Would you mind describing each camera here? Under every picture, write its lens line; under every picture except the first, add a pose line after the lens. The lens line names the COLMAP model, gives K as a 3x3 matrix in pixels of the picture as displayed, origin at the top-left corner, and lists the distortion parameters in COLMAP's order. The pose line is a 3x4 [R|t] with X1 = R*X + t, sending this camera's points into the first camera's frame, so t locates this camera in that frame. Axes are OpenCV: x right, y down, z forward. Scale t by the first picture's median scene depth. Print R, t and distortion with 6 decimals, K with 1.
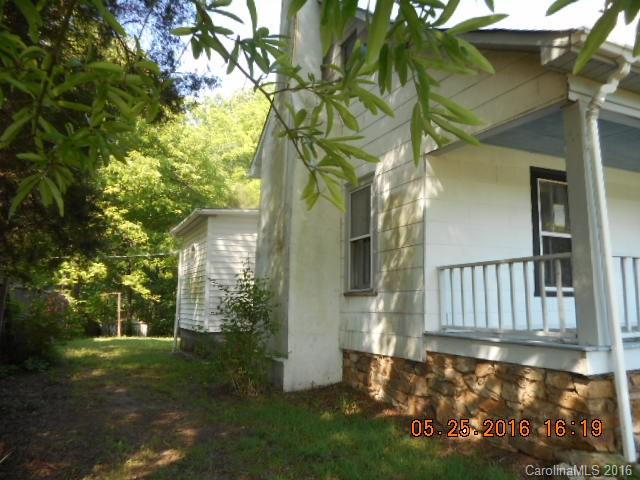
lens RADIAL K [[487.8, 0, 320.0], [0, 487.8, 238.6], [0, 0, 1]] dist [0.014667, 0.006476]
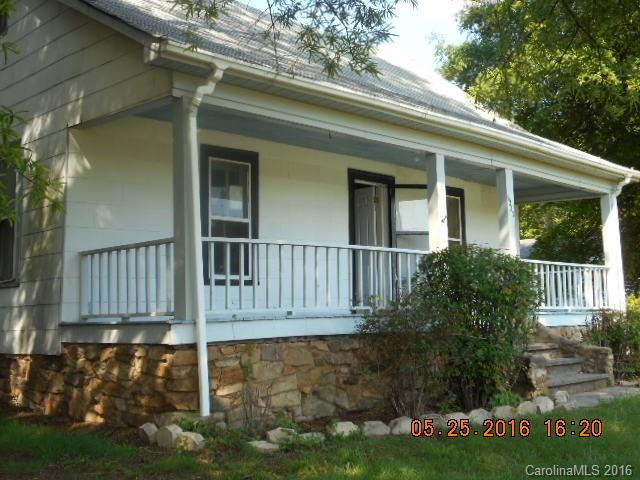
lens RADIAL K [[799.7, 0, 320.2], [0, 799.7, 240.8], [0, 0, 1]] dist [0.027373, 0.000000]
pose [[0.941947, 0.008682, 0.335650, 0.168449], [-0.019774, 0.999365, 0.029644, -0.017343], [-0.335180, -0.034561, 0.941520, -0.591905]]
